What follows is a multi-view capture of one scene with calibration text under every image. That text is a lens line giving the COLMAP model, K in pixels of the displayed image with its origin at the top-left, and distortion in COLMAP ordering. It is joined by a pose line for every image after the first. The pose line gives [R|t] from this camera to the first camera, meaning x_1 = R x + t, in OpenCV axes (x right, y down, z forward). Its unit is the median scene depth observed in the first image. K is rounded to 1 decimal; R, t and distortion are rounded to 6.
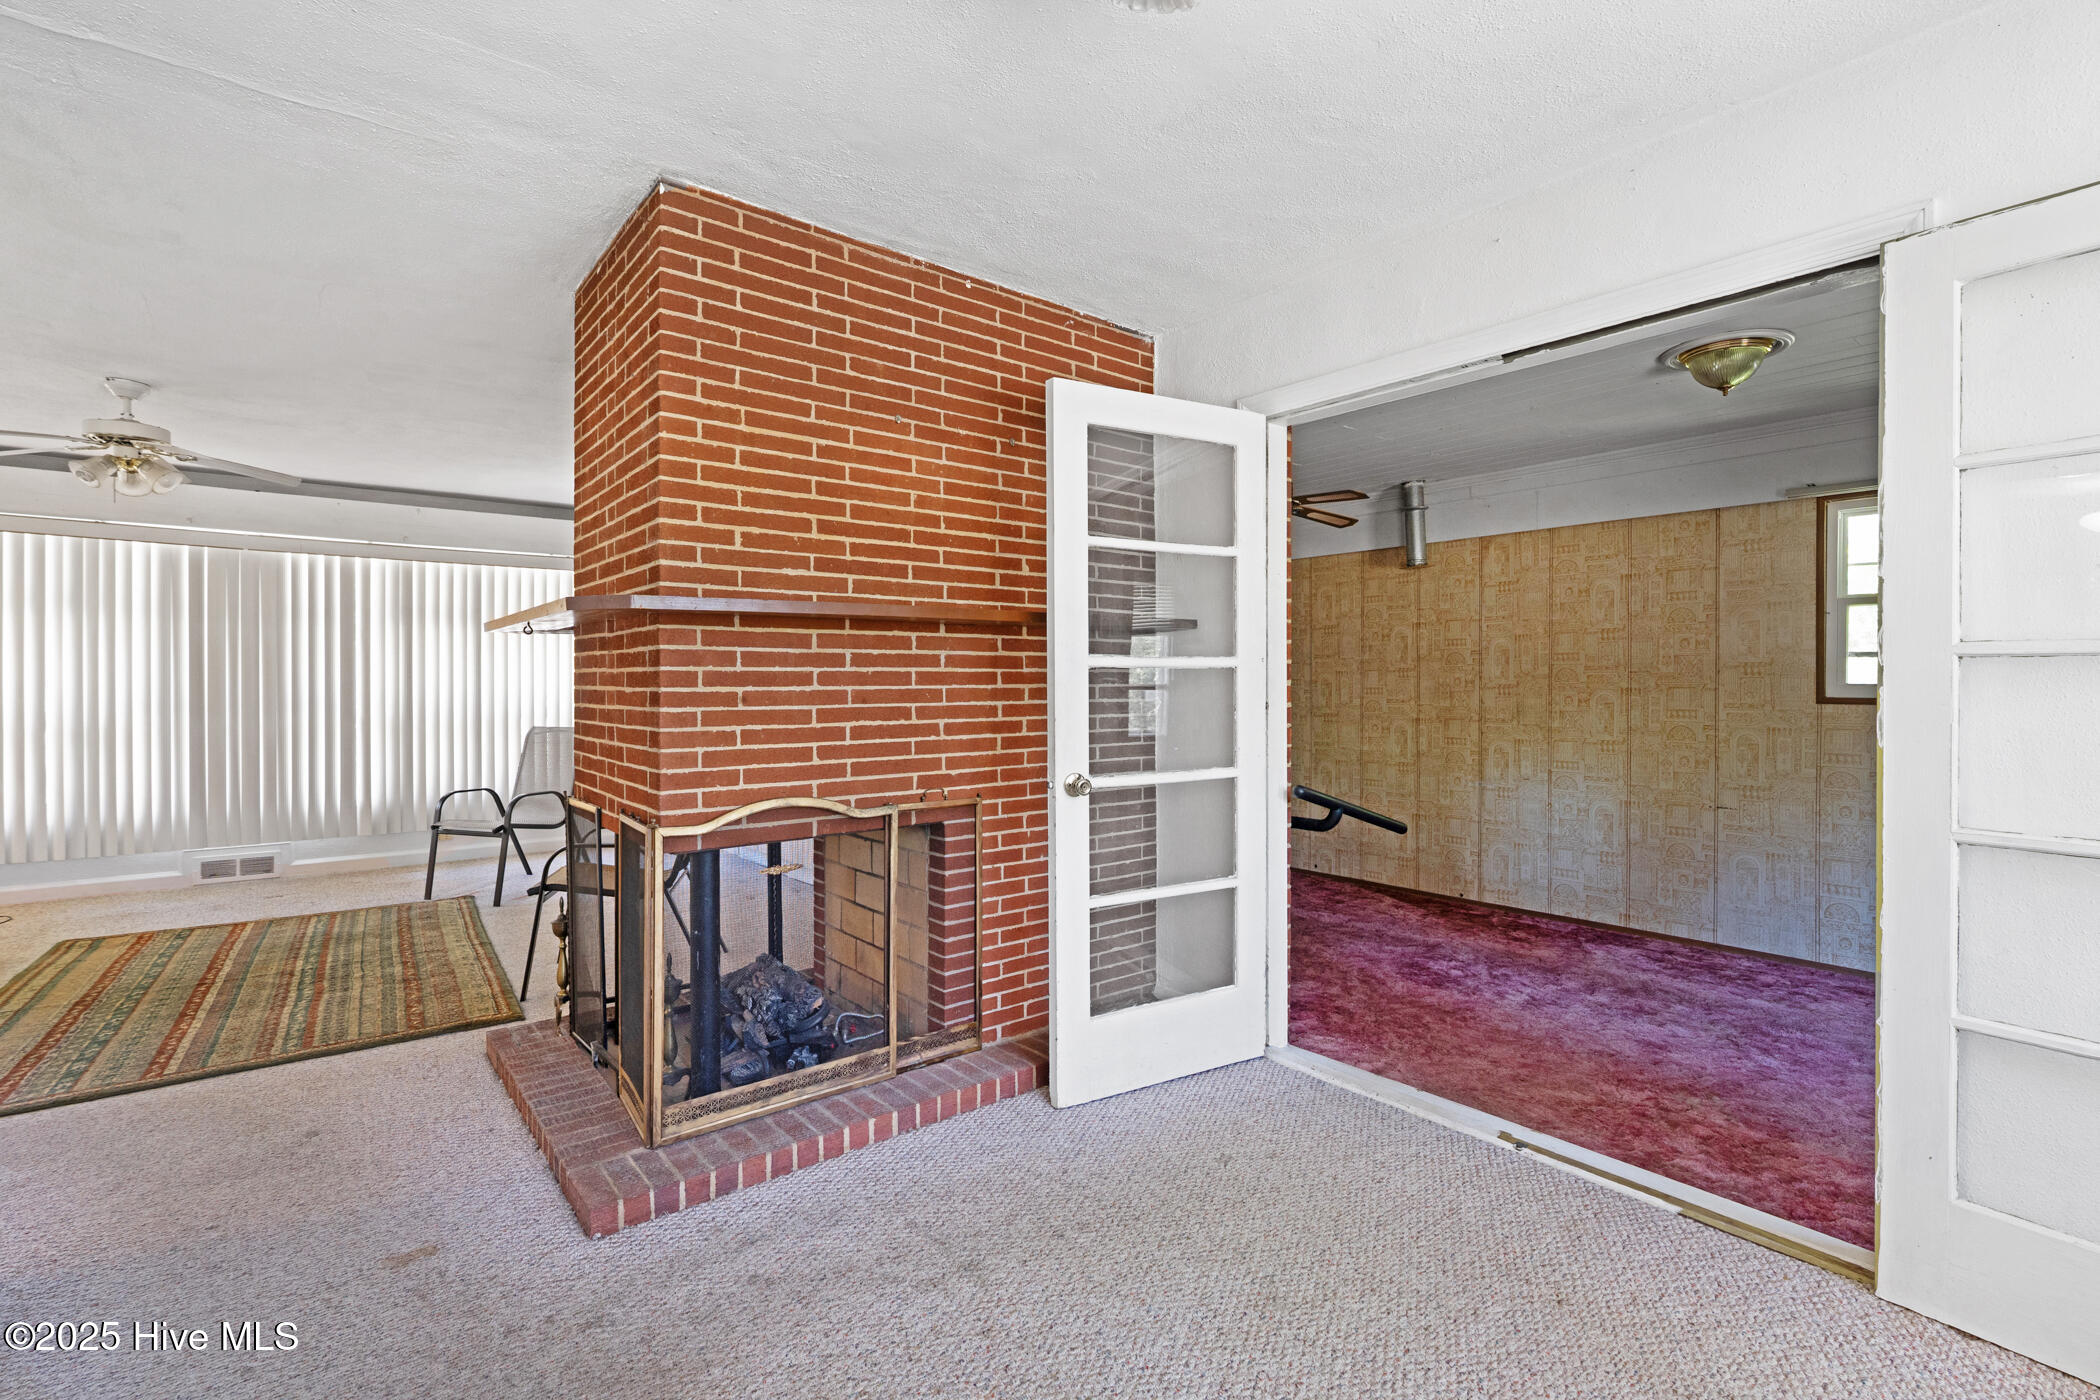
lens RADIAL K [[958.8, 0, 1047.9], [0, 958.8, 690.7], [0, 0, 1]] dist [-0.013721, 0.001416]
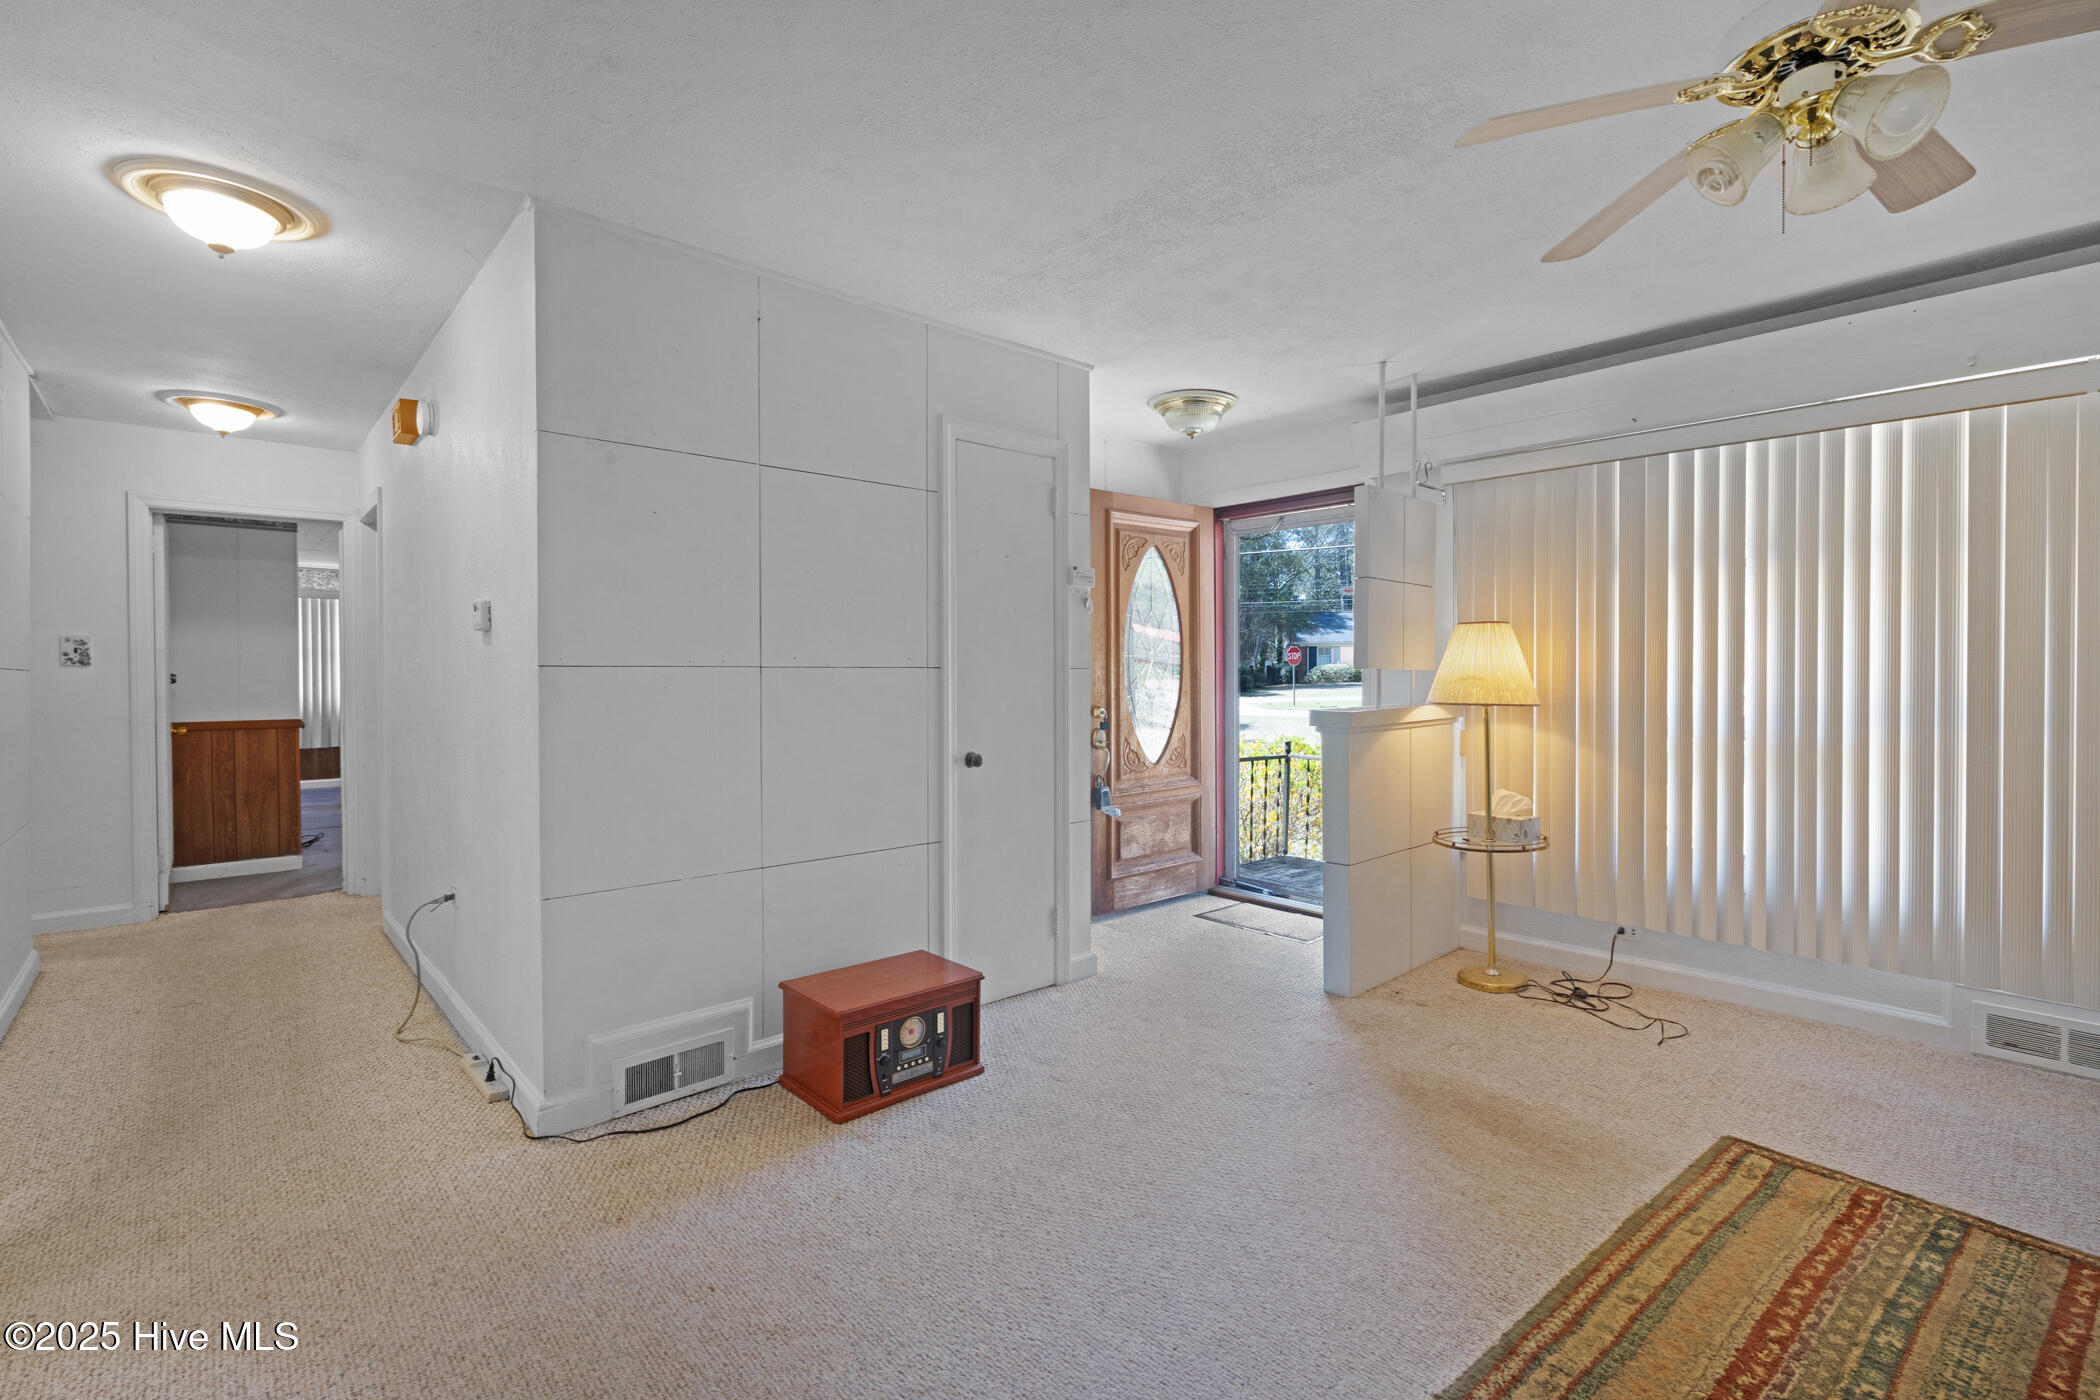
lens RADIAL K [[958.8, 0, 1047.9], [0, 958.8, 690.7], [0, 0, 1]] dist [-0.013721, 0.001416]
pose [[0.064154, 0.018232, -0.997773, -0.428147], [0.000982, 0.999831, 0.018333, -0.009981], [0.997940, -0.002156, 0.064126, 0.471434]]
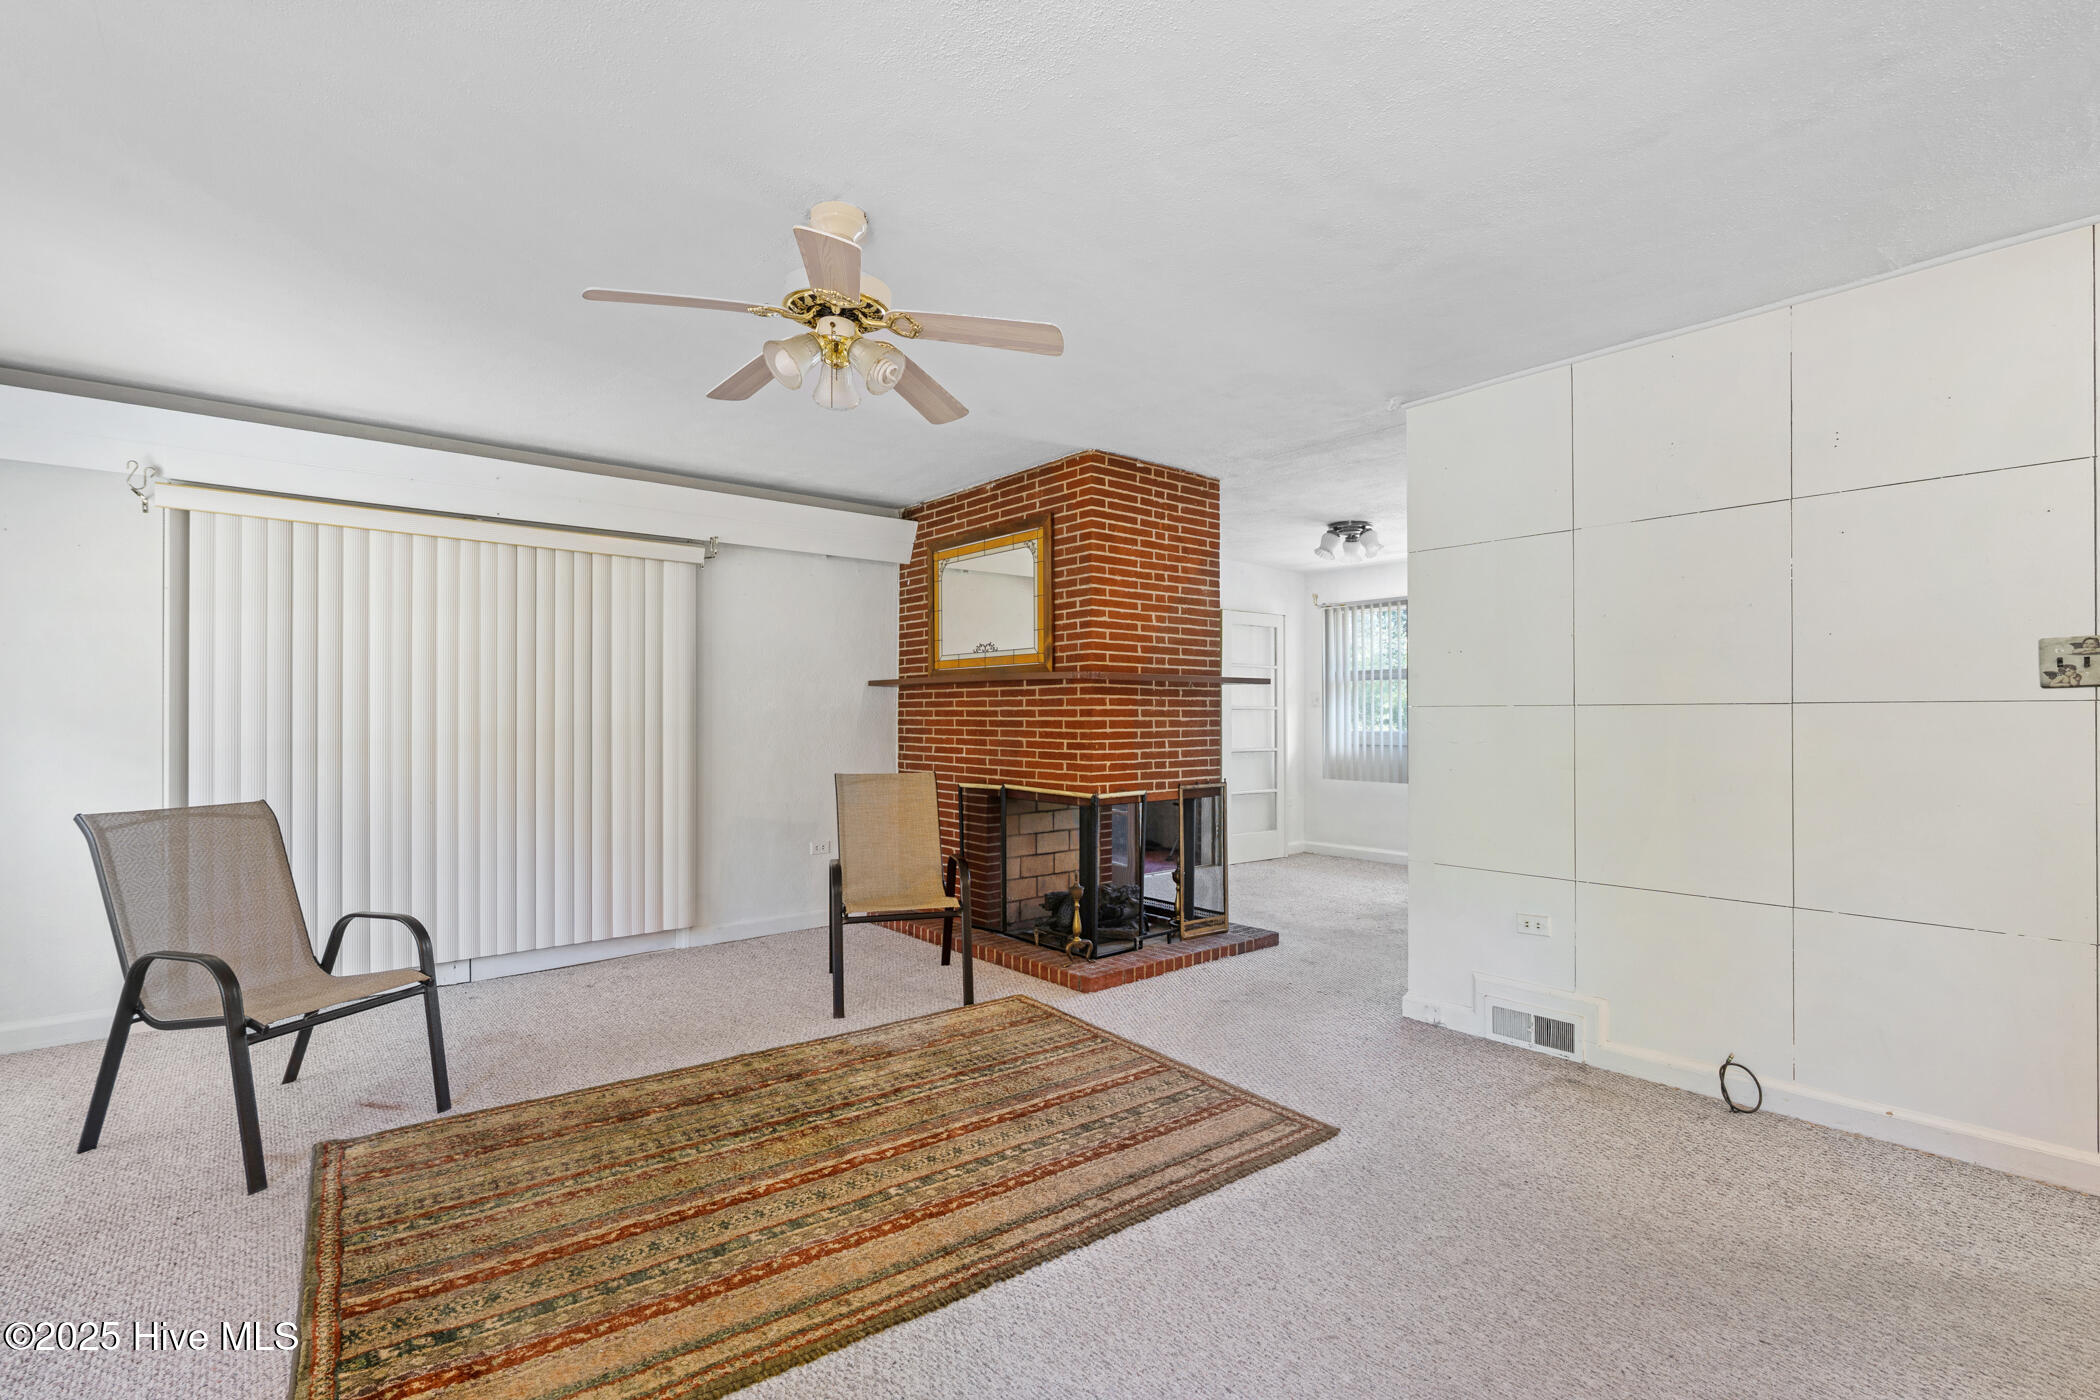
lens RADIAL K [[946.5, 0, 1050.7], [0, 946.5, 715.3], [0, 0, 1]] dist [-0.014964, 0.000293]
pose [[-0.014787, 0.003416, 0.999885, -1.142272], [0.006626, 0.999973, -0.003318, -0.007247], [-0.999869, 0.006576, -0.014809, 0.632382]]
